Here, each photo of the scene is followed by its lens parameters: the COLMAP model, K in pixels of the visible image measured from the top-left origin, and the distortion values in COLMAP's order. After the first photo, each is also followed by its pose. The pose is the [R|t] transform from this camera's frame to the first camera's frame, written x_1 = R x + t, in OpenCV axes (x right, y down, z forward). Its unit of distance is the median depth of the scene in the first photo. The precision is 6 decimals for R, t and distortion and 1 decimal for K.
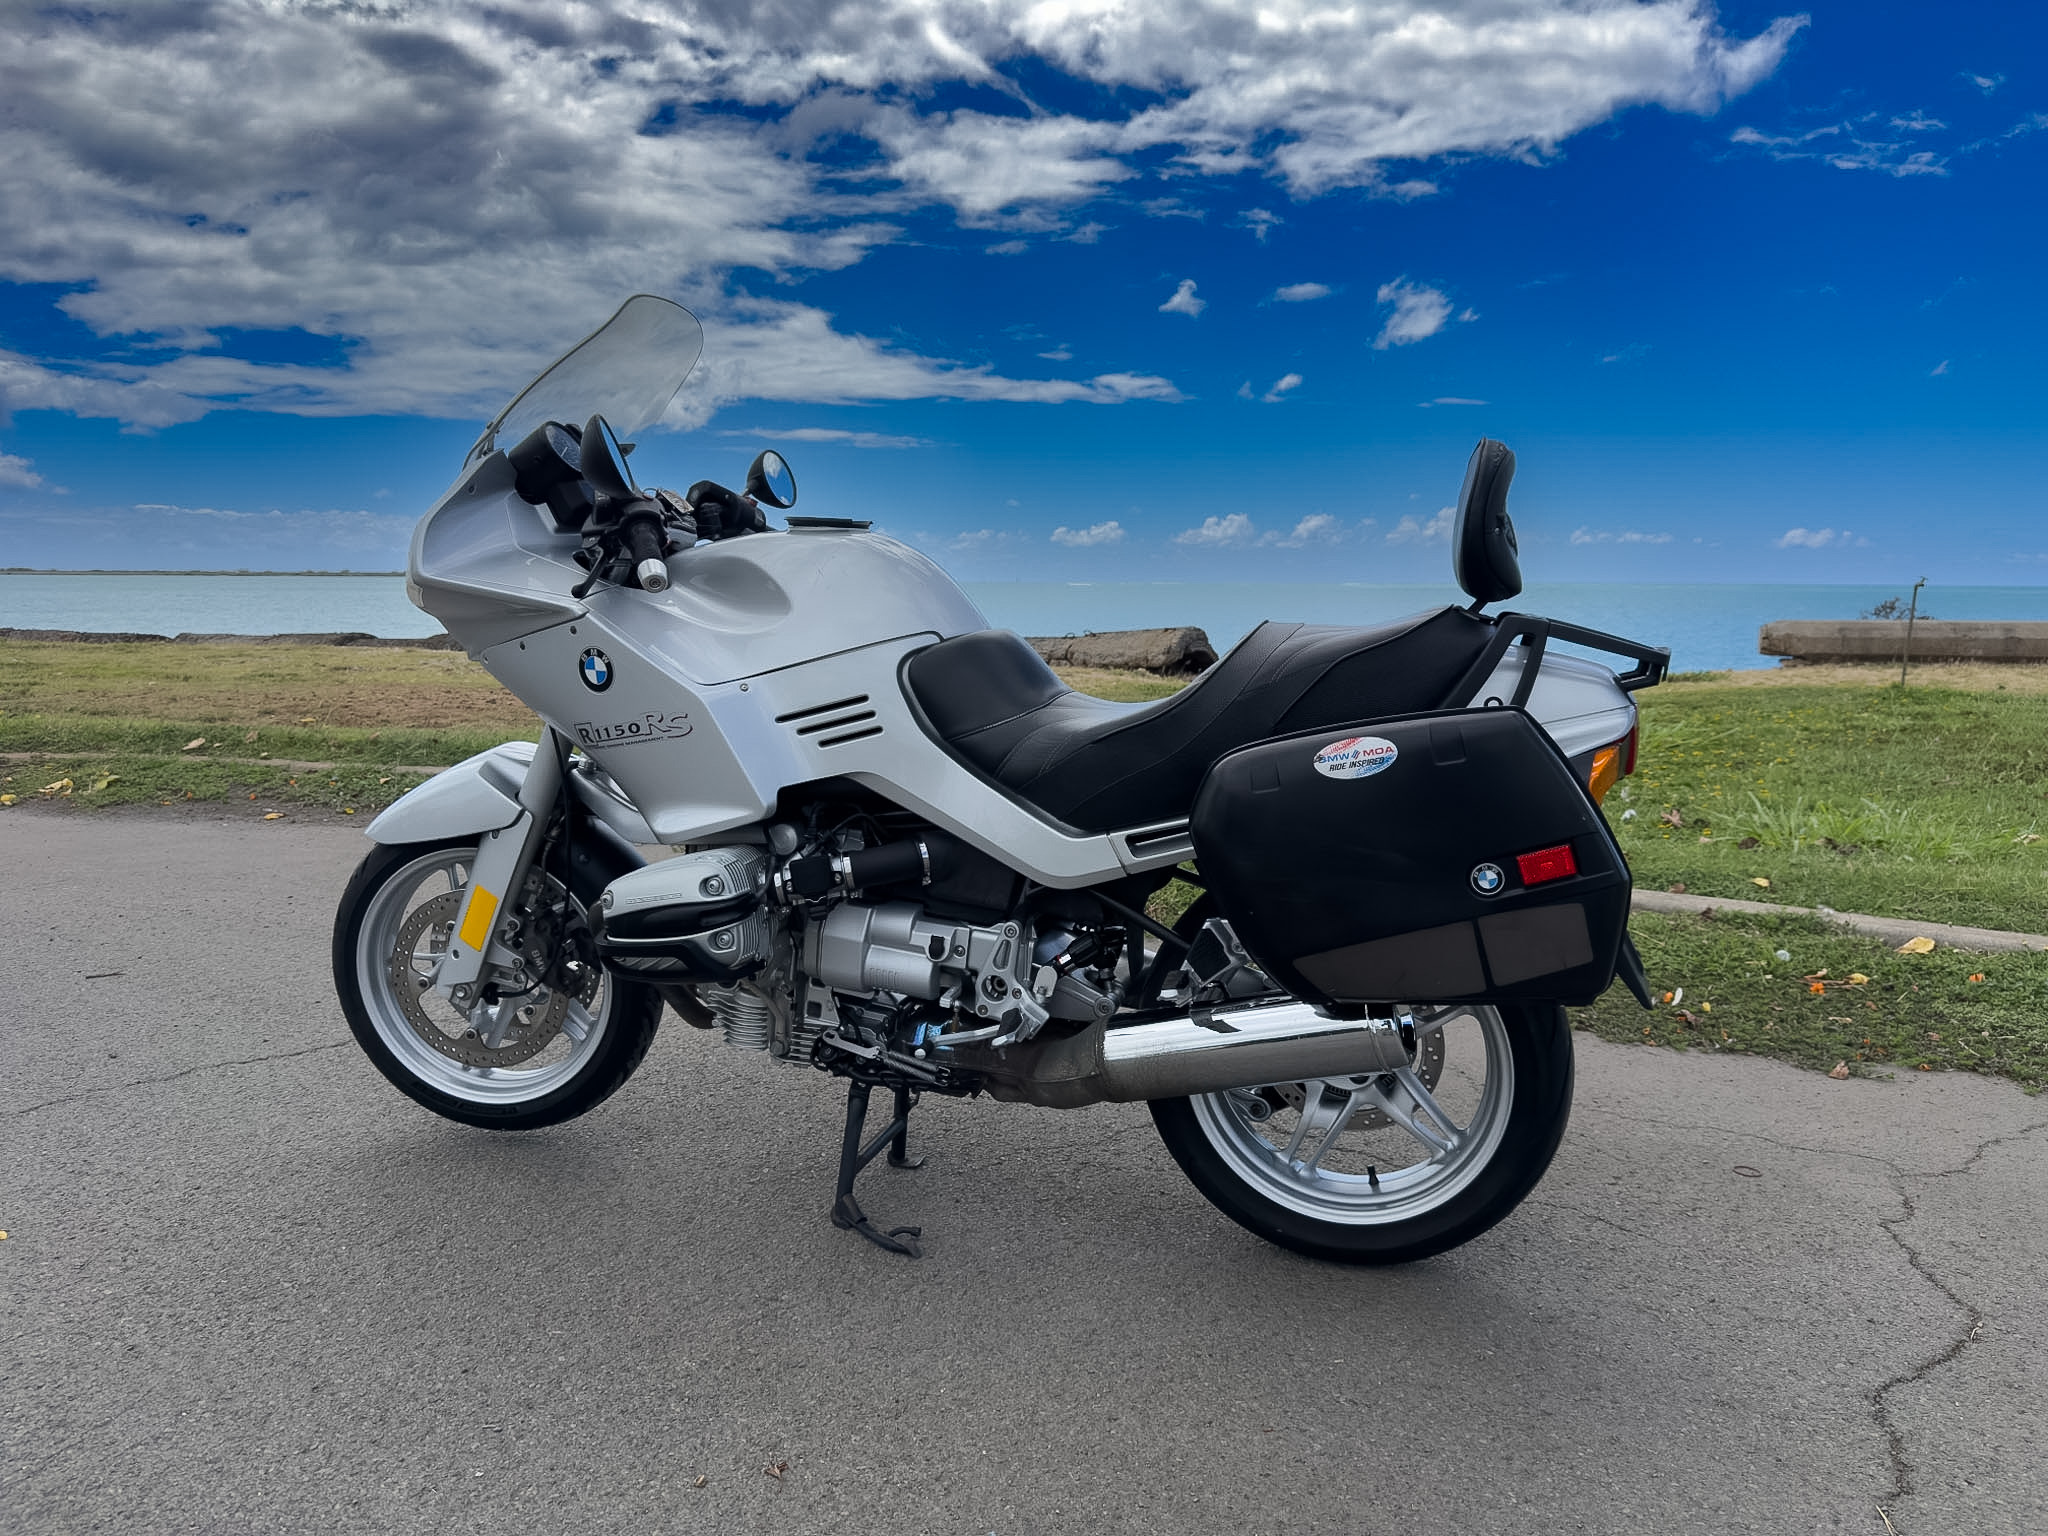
lens RADIAL K [[1421.9, 0, 1027.1], [0, 1421.9, 821.1], [0, 0, 1]] dist [0.035399, -0.066465]
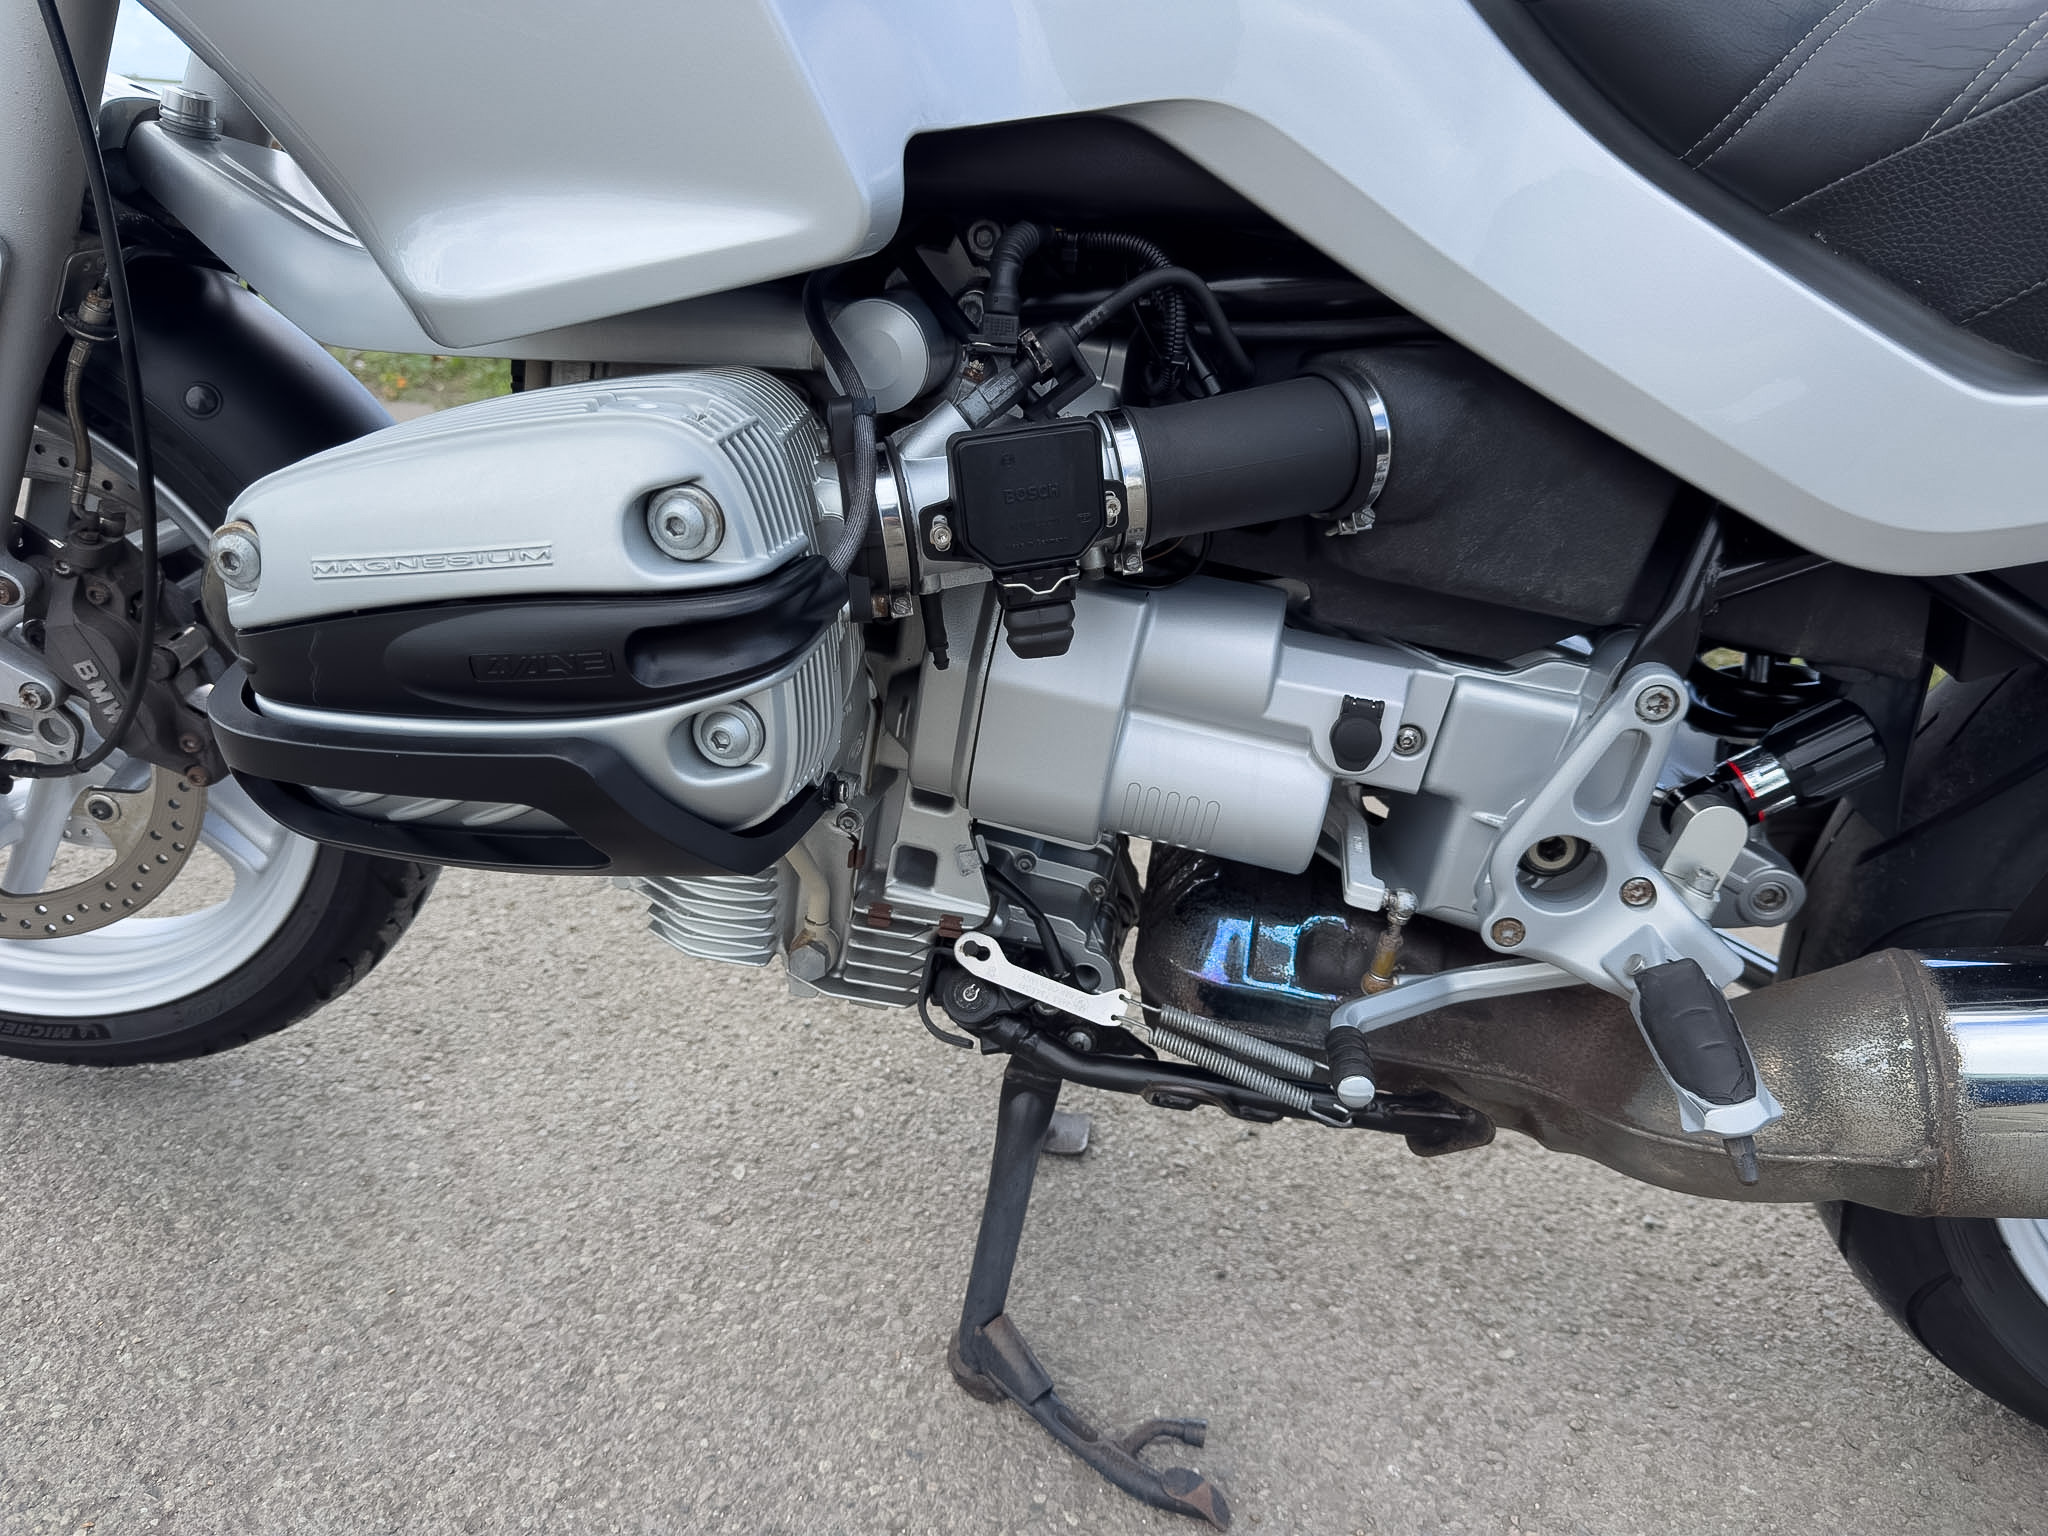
lens RADIAL K [[1421.9, 0, 1027.1], [0, 1421.9, 821.1], [0, 0, 1]] dist [0.035399, -0.066465]
pose [[0.989193, 0.006207, 0.146484, -0.181664], [-0.046883, 0.960037, 0.275918, 0.022121], [-0.138918, -0.279804, 0.949953, 0.686281]]
